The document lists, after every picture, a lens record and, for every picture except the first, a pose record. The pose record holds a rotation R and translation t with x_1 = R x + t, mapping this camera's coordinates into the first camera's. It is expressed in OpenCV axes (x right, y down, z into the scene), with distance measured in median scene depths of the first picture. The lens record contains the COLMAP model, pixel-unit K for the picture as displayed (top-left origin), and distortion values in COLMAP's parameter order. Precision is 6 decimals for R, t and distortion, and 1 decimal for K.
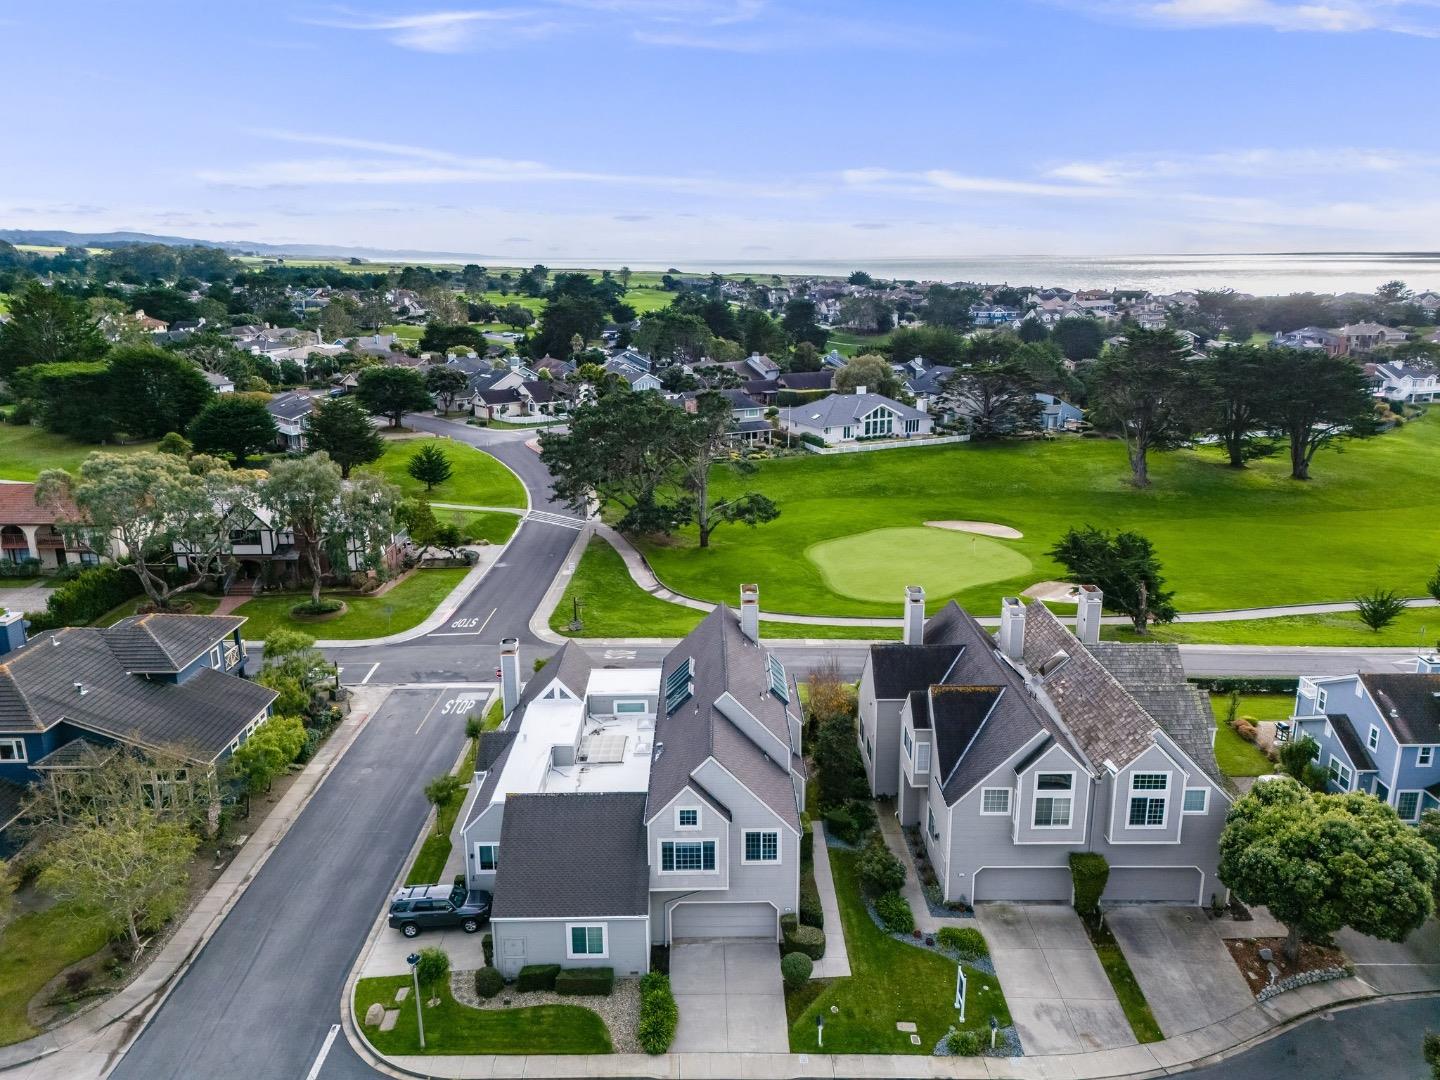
lens RADIAL K [[1045.2, 0, 715.2], [0, 1045.2, 540.8], [0, 0, 1]] dist [0.071170, -0.015097]
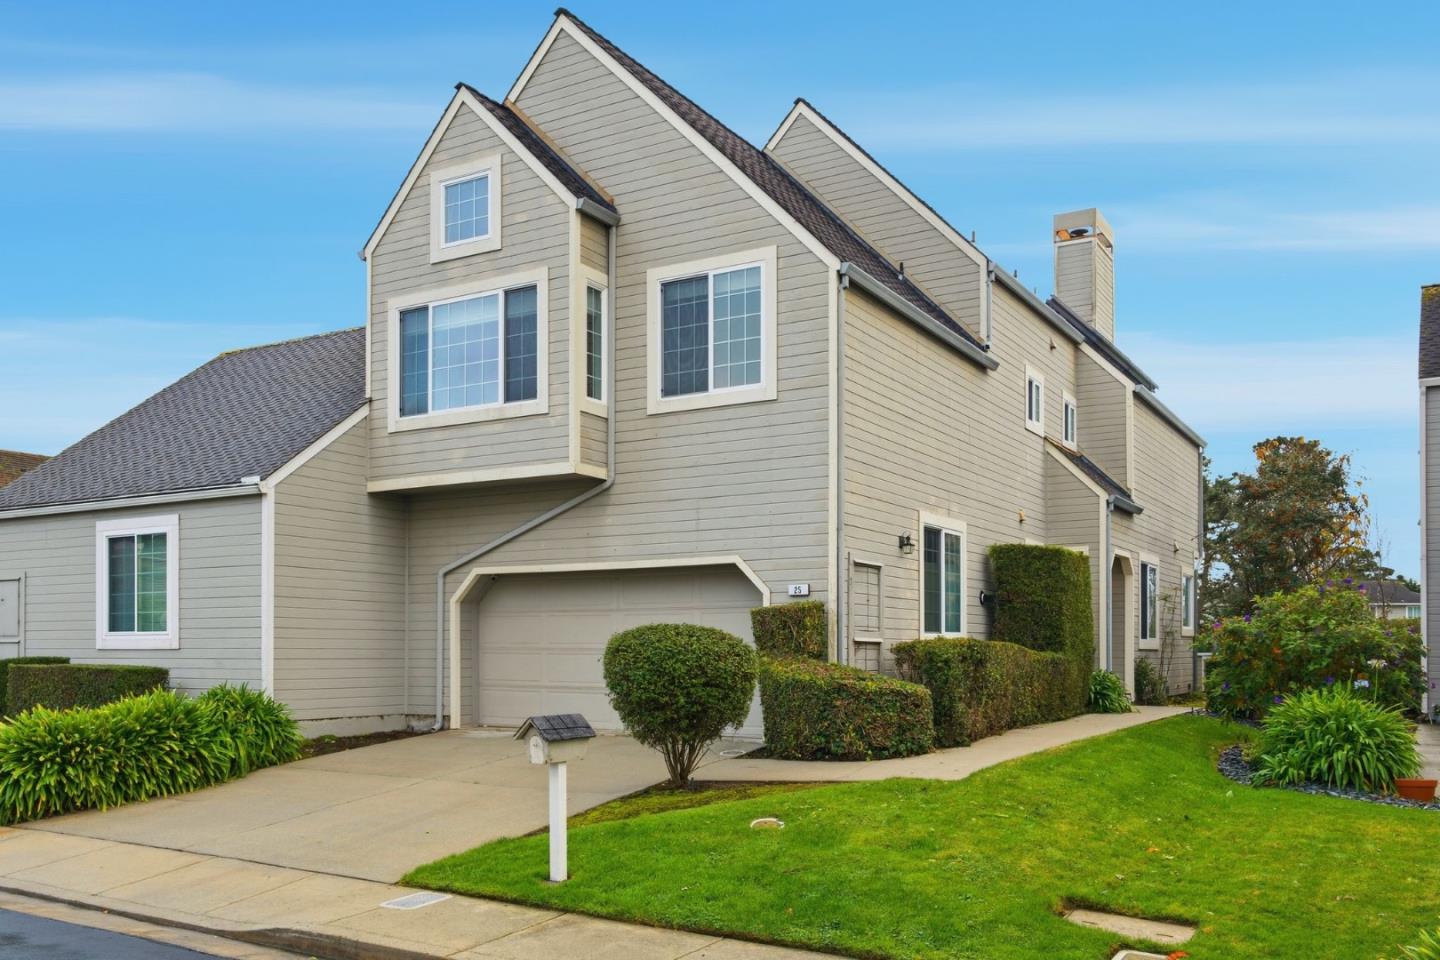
lens RADIAL K [[1214.1, 0, 742.9], [0, 1214.1, 617.4], [0, 0, 1]] dist [-0.007444, 0.003503]
pose [[0.859354, -0.017663, -0.511077, 0.212921], [-0.134992, 0.956118, -0.260028, 0.446477], [0.493243, 0.292448, 0.819260, 0.777532]]
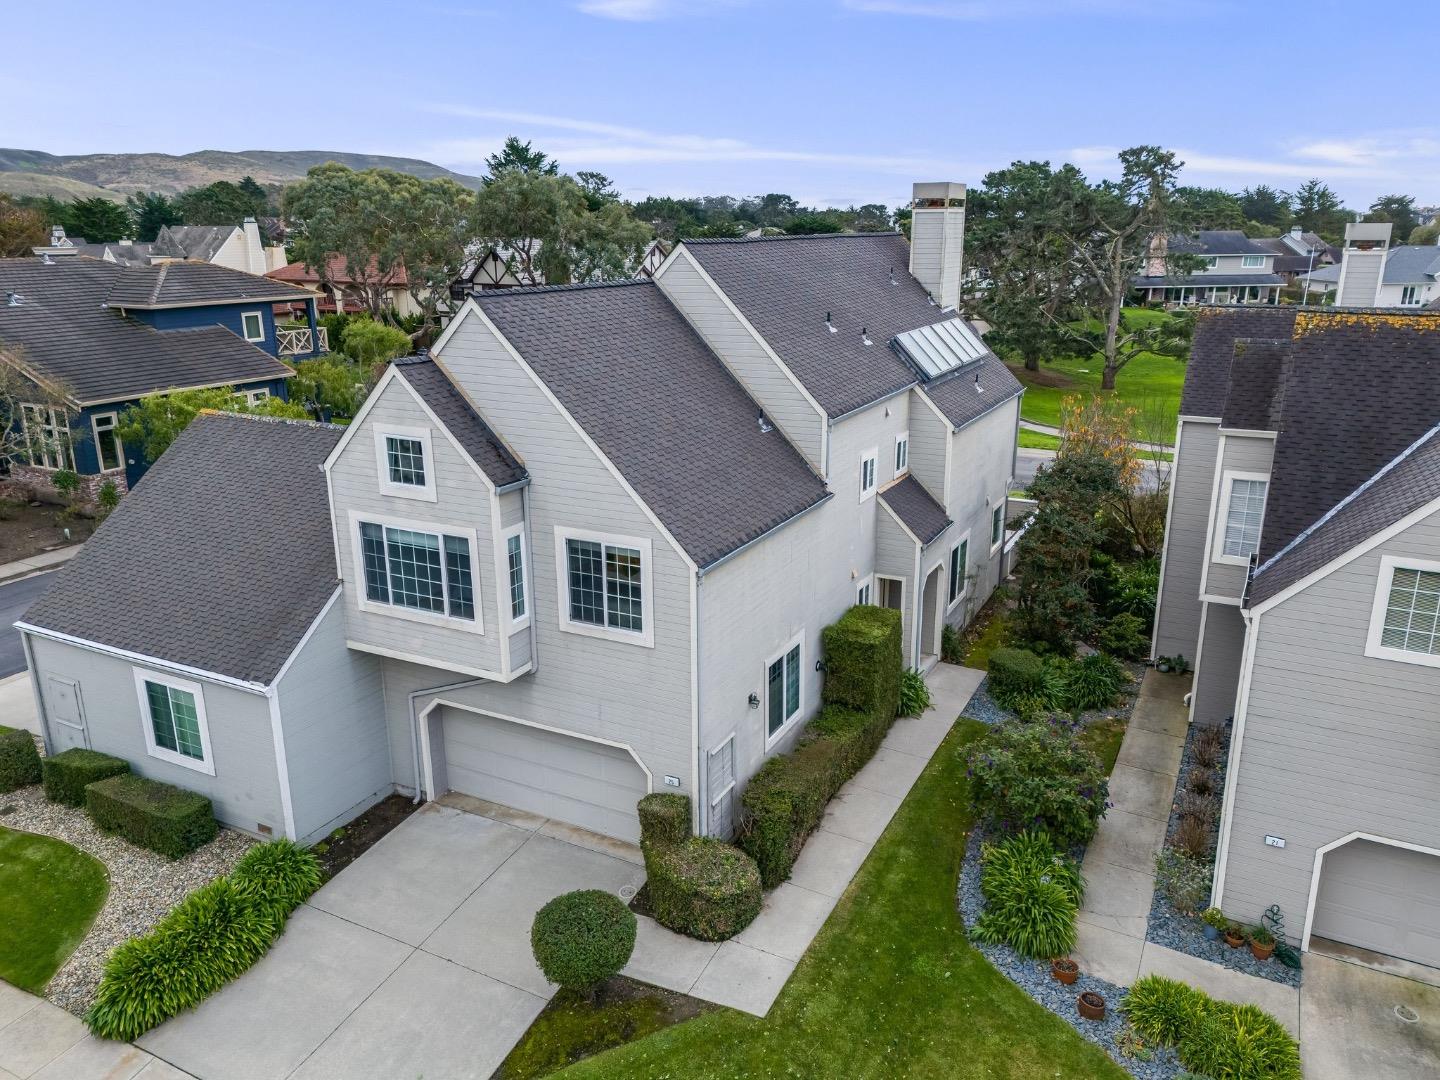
lens RADIAL K [[1045.2, 0, 720.0], [0, 1045.2, 527.8], [0, 0, 1]] dist [0.071170, -0.015097]
pose [[0.882424, 0.126706, -0.453071, 0.241892], [-0.121427, 0.991759, 0.040857, 0.254212], [0.454514, 0.018962, 0.890538, 0.706397]]
